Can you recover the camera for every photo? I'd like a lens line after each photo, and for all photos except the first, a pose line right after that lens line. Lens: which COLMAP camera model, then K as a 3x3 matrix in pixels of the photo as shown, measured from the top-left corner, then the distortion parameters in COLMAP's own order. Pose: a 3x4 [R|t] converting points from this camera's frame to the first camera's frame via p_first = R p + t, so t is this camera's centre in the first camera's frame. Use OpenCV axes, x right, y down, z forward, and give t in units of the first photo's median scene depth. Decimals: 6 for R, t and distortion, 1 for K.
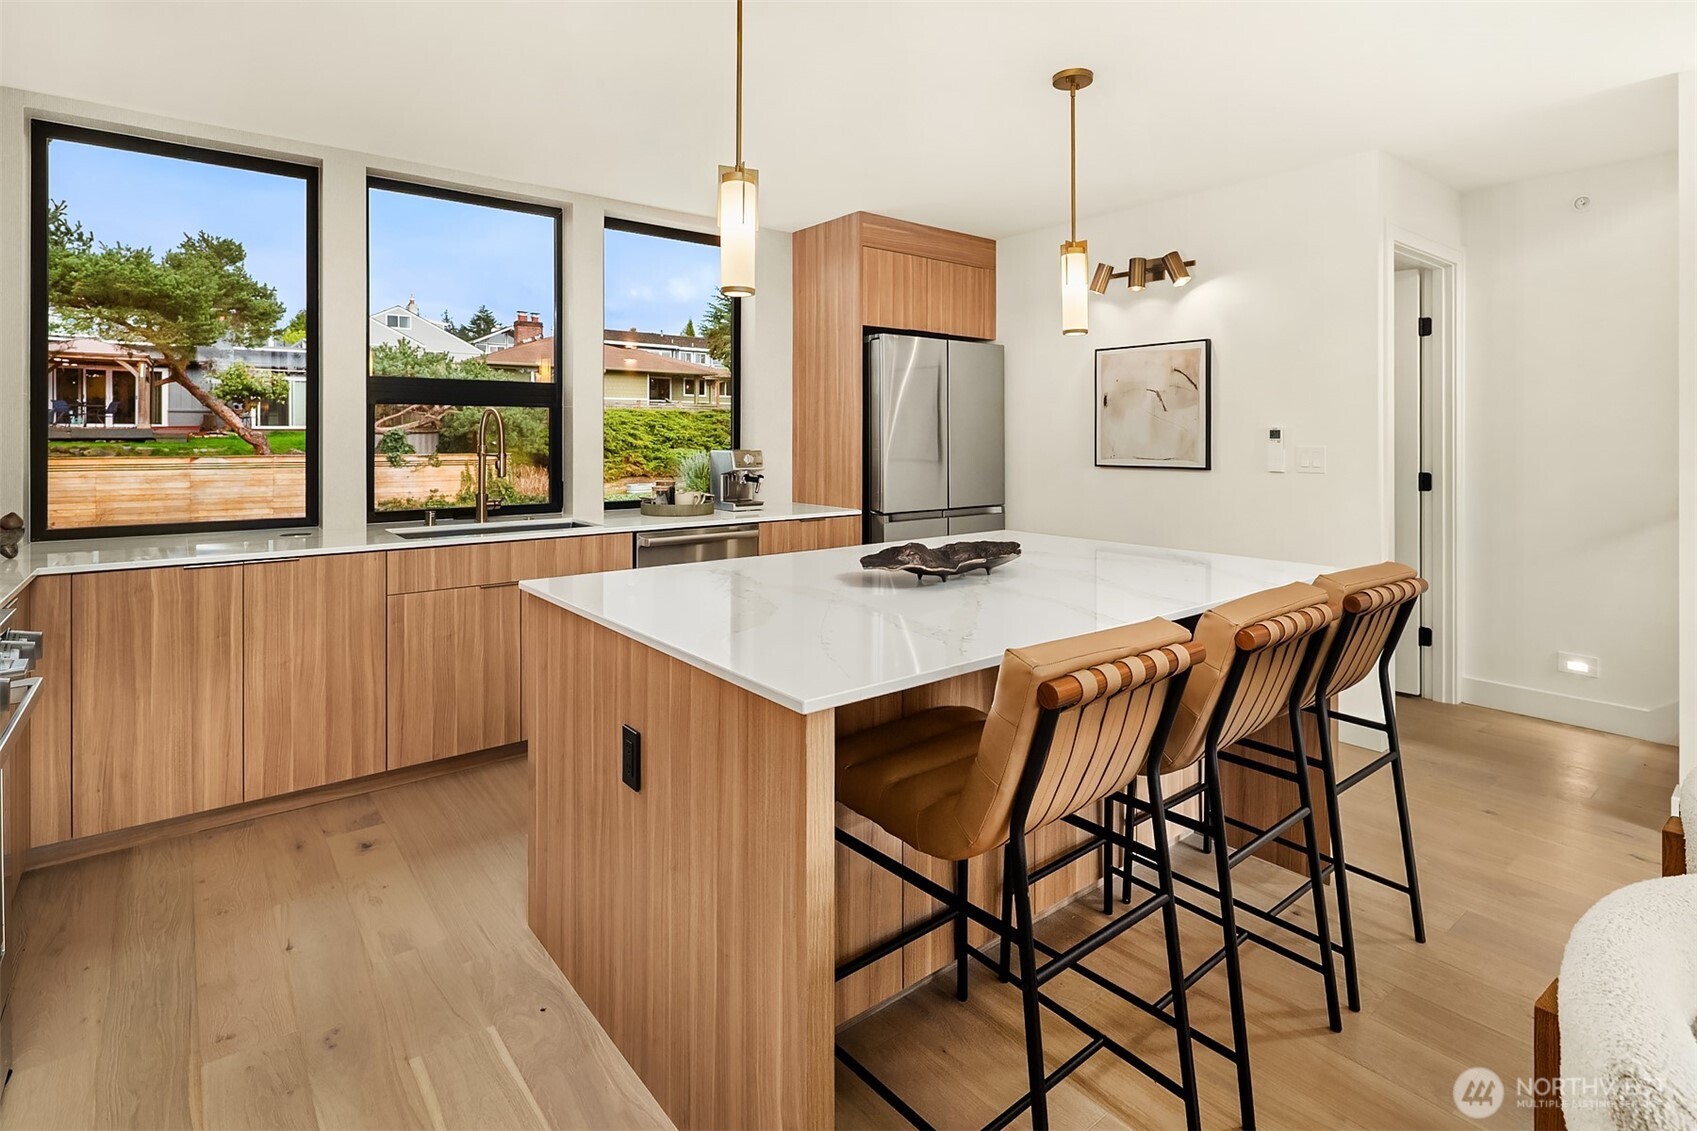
lens RADIAL K [[828.4, 0, 858.2], [0, 828.4, 437.2], [0, 0, 1]] dist [0.004052, -0.001532]
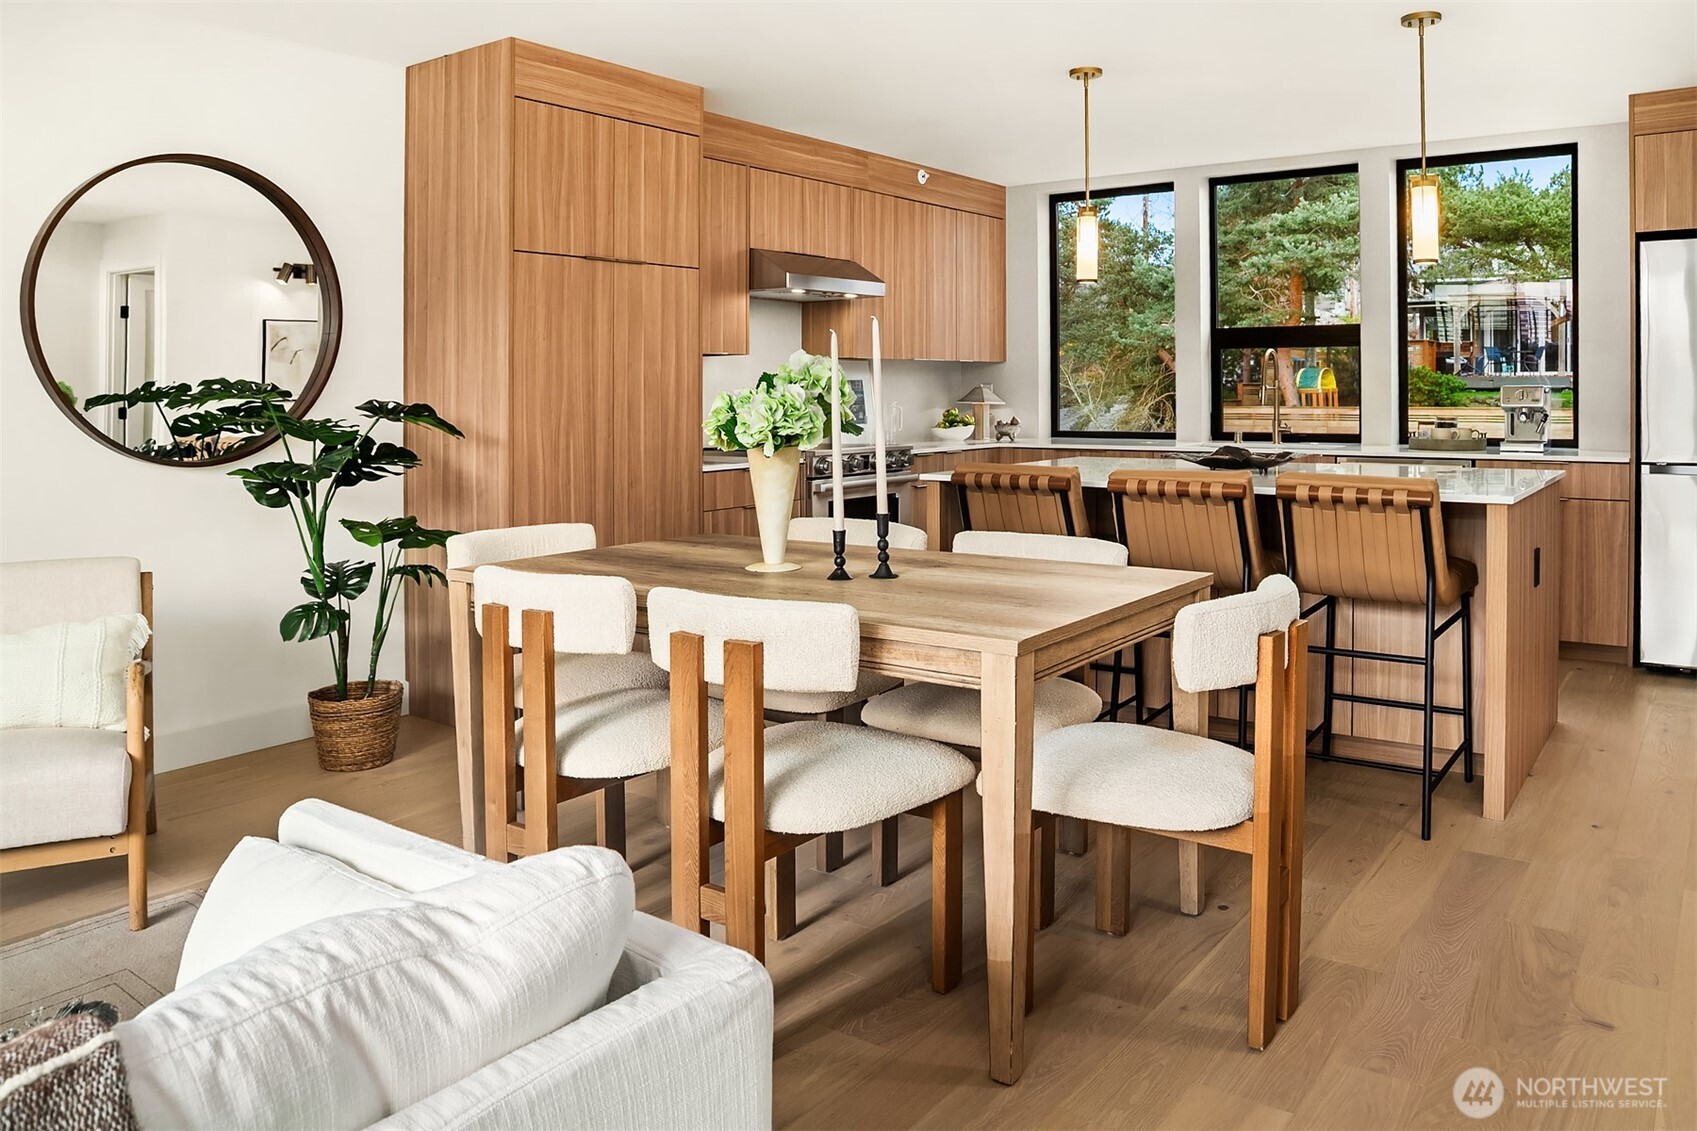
lens RADIAL K [[1225.4, 0, 848.5], [0, 1225.4, 452.2], [0, 0, 1]] dist [-0.093699, 0.026891]
pose [[0.236152, 0.043705, -0.970733, 0.971542], [0.008543, 0.998856, 0.047050, 0.021937], [0.971679, -0.019404, 0.235508, -0.018082]]
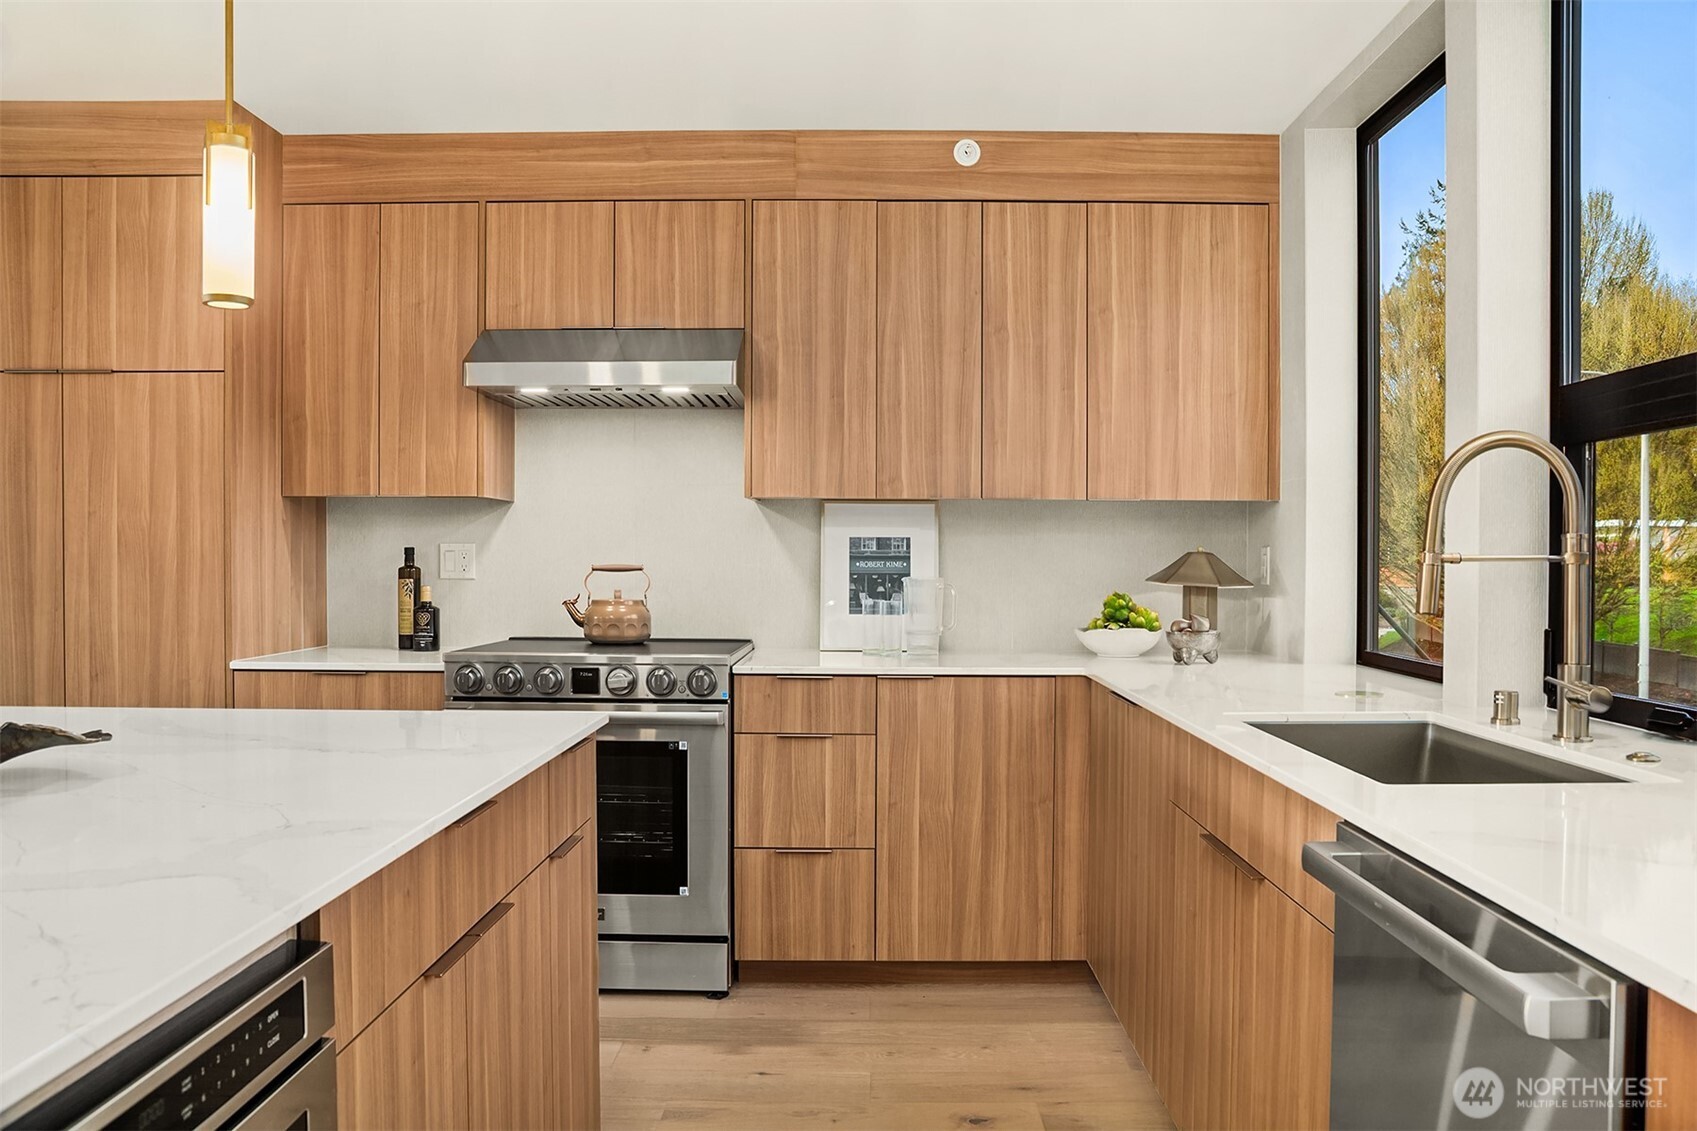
lens RADIAL K [[1284.8, 0, 864.2], [0, 1284.8, 585.5], [0, 0, 1]] dist [-0.040453, 0.002970]
pose [[-0.637545, 0.015714, -0.770253, 0.163820], [-0.006748, 0.999640, 0.025979, 0.015808], [0.770383, 0.021761, -0.637209, 0.974744]]
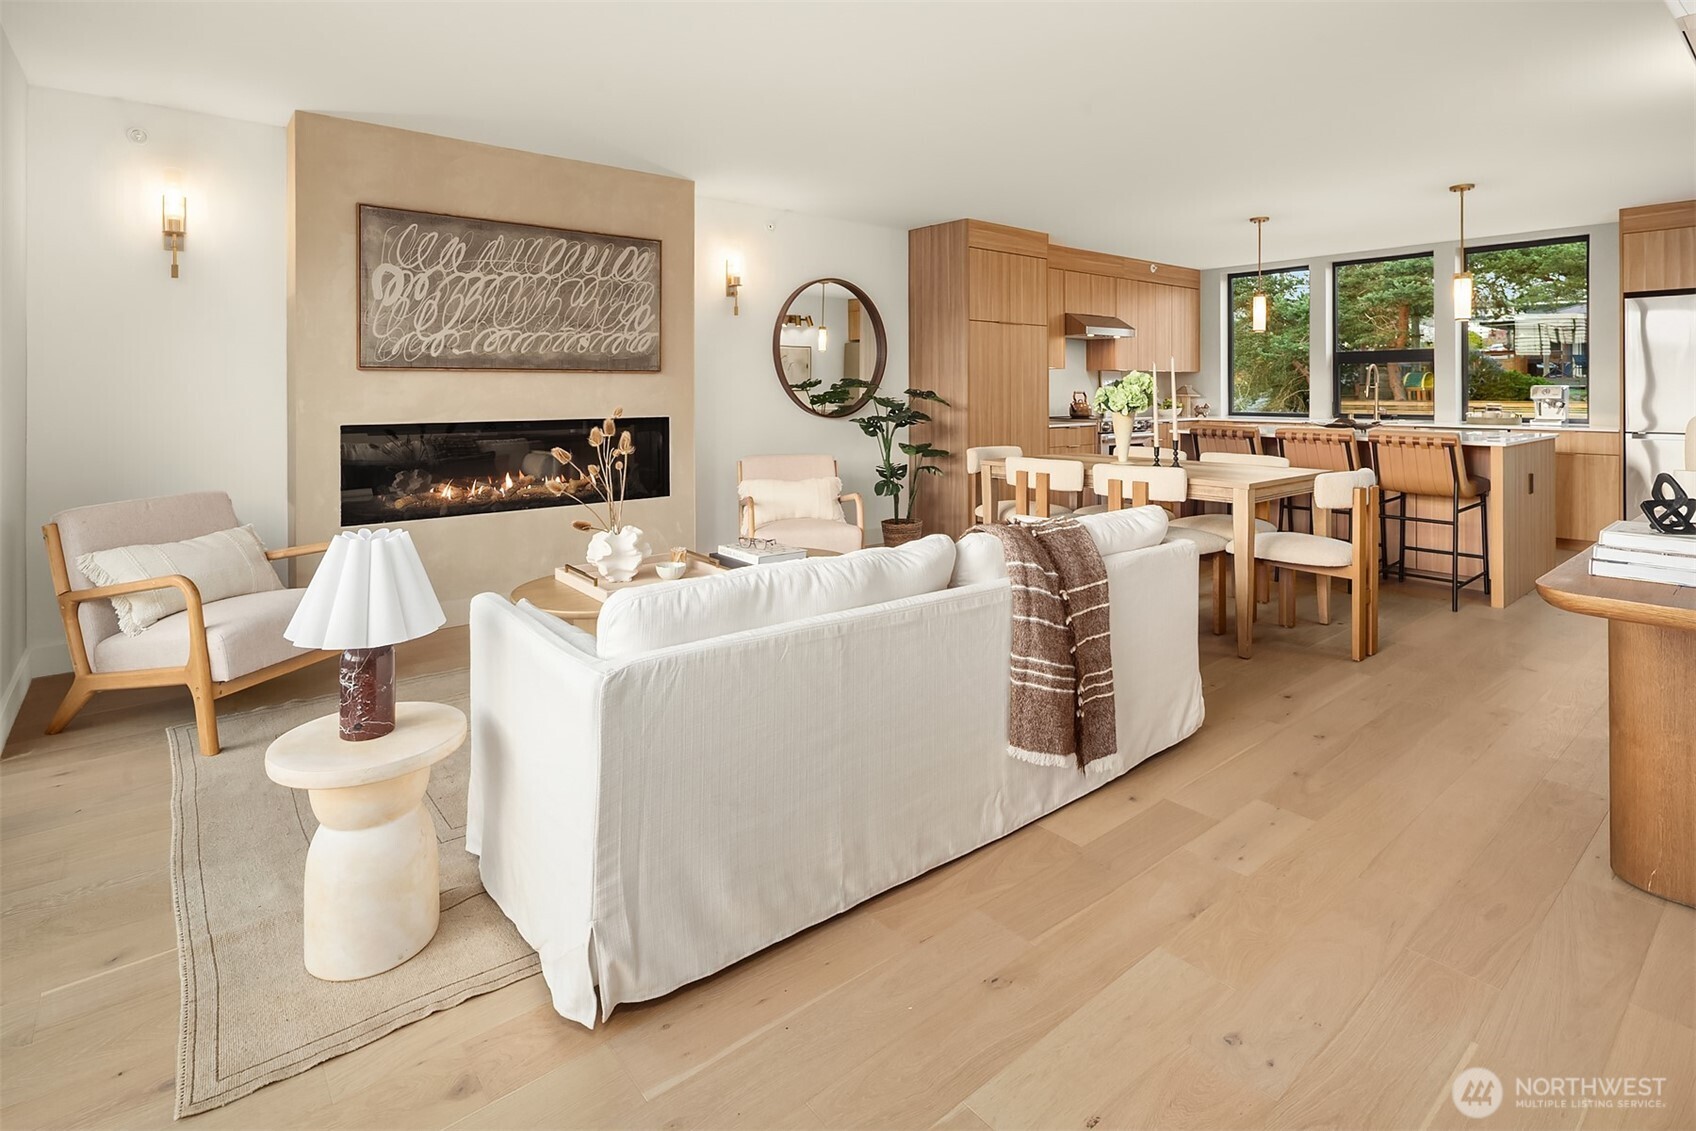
lens RADIAL K [[827.9, 0, 857.7], [0, 827.9, 401.2], [0, 0, 1]] dist [0.004052, -0.001532]
pose [[0.006359, 0.013966, -0.999882, 1.374422], [0.000453, 0.999902, 0.013969, 0.022796], [0.999980, -0.000542, 0.006352, -0.250088]]
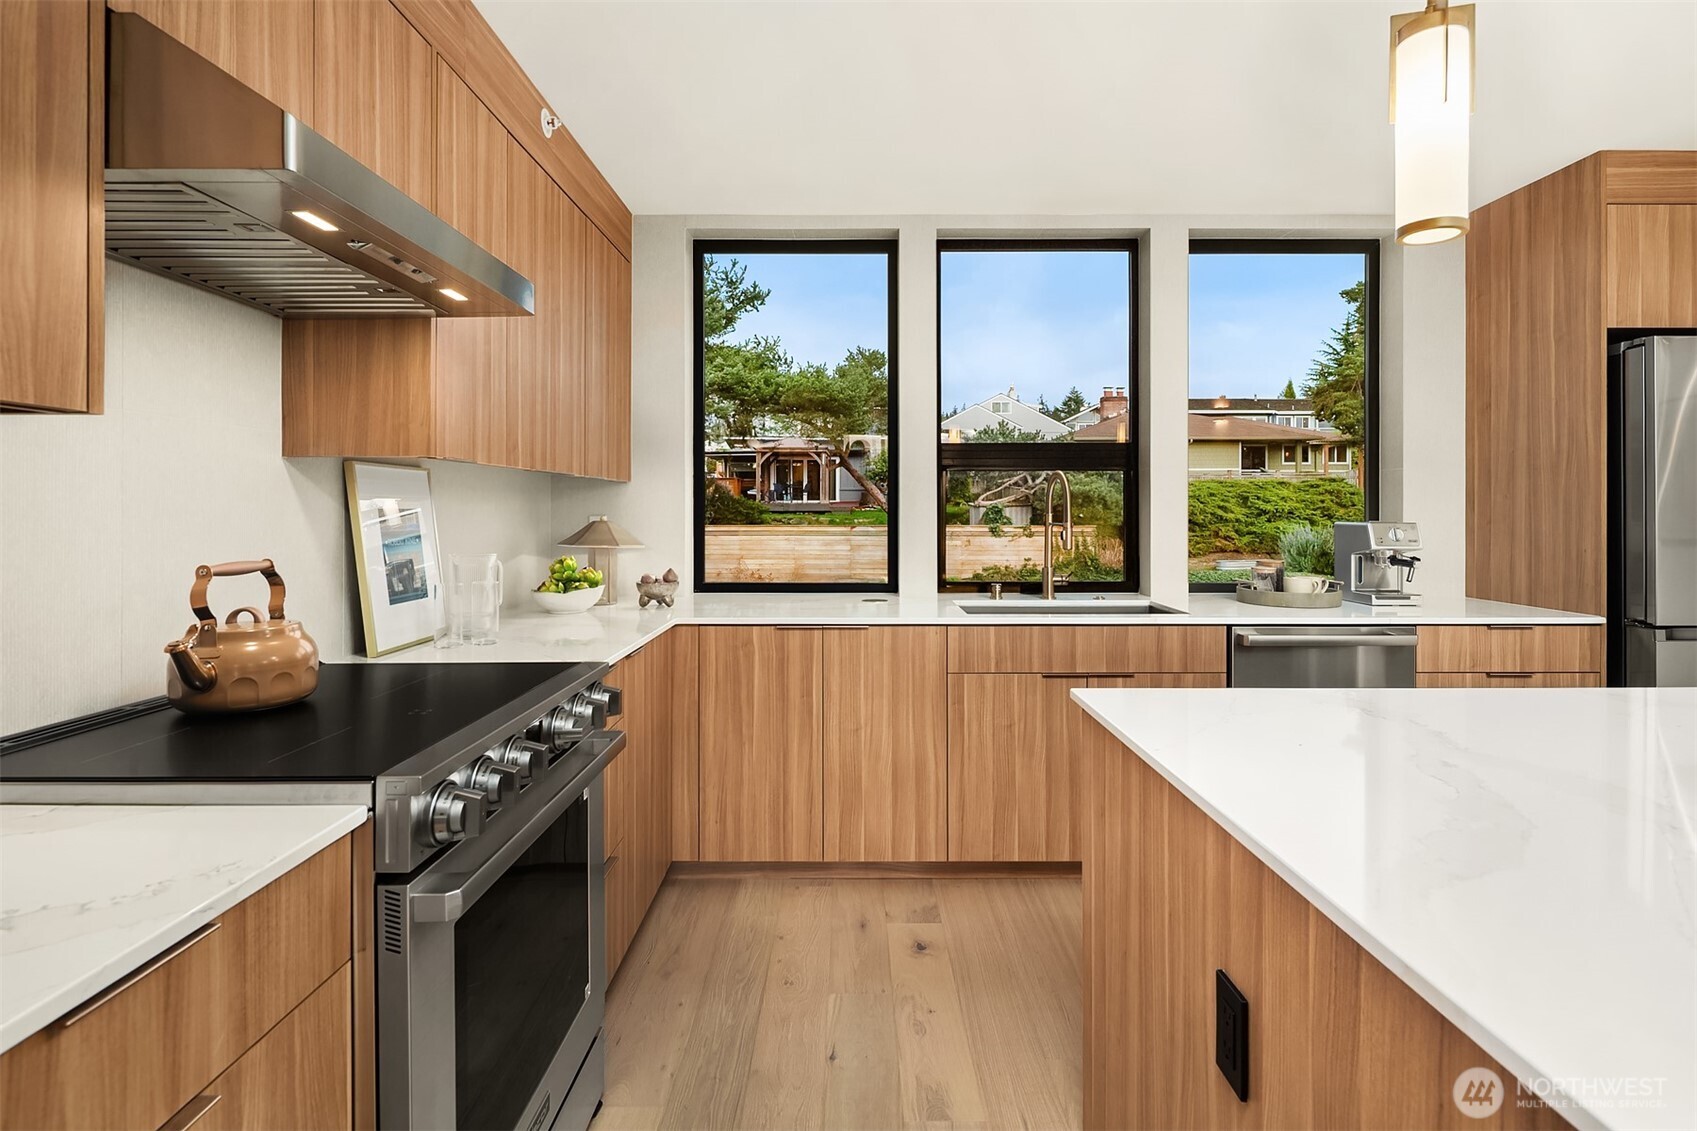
lens RADIAL K [[828.4, 0, 853.0], [0, 828.4, 511.8], [0, 0, 1]] dist [0.004052, -0.001532]
pose [[0.774371, -0.000330, -0.632732, -0.043238], [0.001032, 0.999999, 0.000742, 0.006170], [0.632731, -0.001228, 0.774371, 0.148775]]
